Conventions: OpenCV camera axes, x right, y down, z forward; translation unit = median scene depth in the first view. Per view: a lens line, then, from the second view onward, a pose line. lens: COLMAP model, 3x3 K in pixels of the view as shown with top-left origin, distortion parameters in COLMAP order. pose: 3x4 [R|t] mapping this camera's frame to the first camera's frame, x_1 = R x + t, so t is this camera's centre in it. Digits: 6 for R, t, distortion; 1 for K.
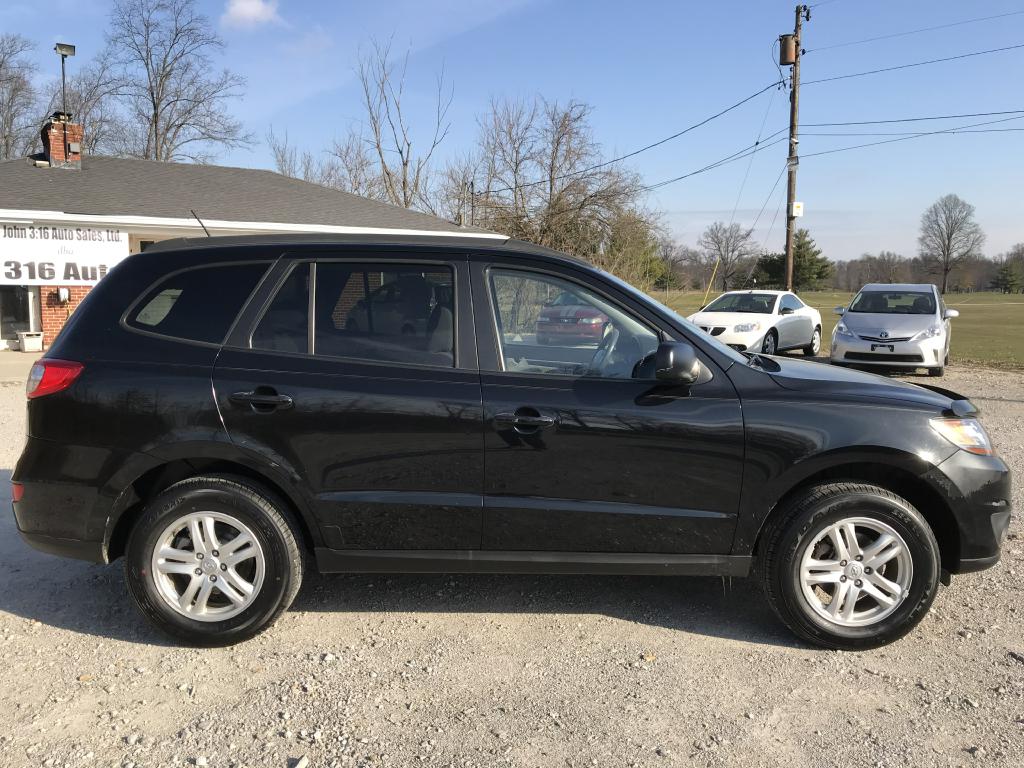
lens RADIAL K [[840.8, 0, 510.5], [0, 840.8, 382.8], [0, 0, 1]] dist [-0.008448, -0.007064]
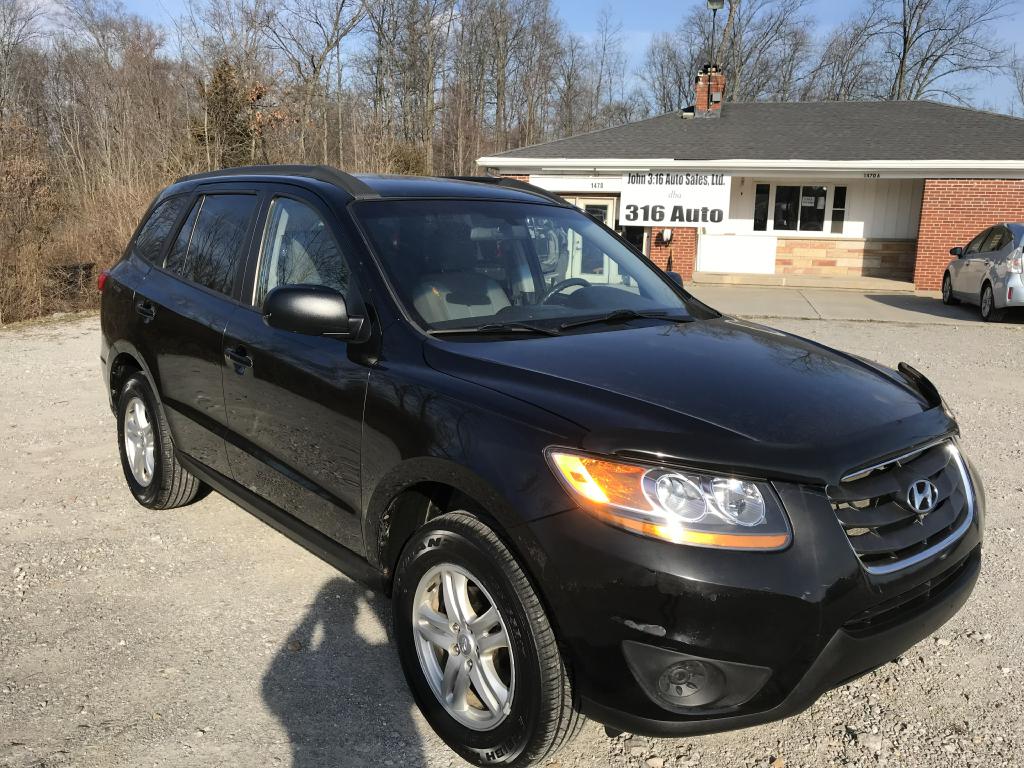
lens RADIAL K [[840.8, 0, 510.5], [0, 840.8, 384.8], [0, 0, 1]] dist [-0.008448, -0.007064]
pose [[0.659516, 0.144194, -0.737730, 0.175927], [-0.095179, 0.989549, 0.108325, -0.009820], [0.745640, -0.001225, 0.666348, 0.104970]]
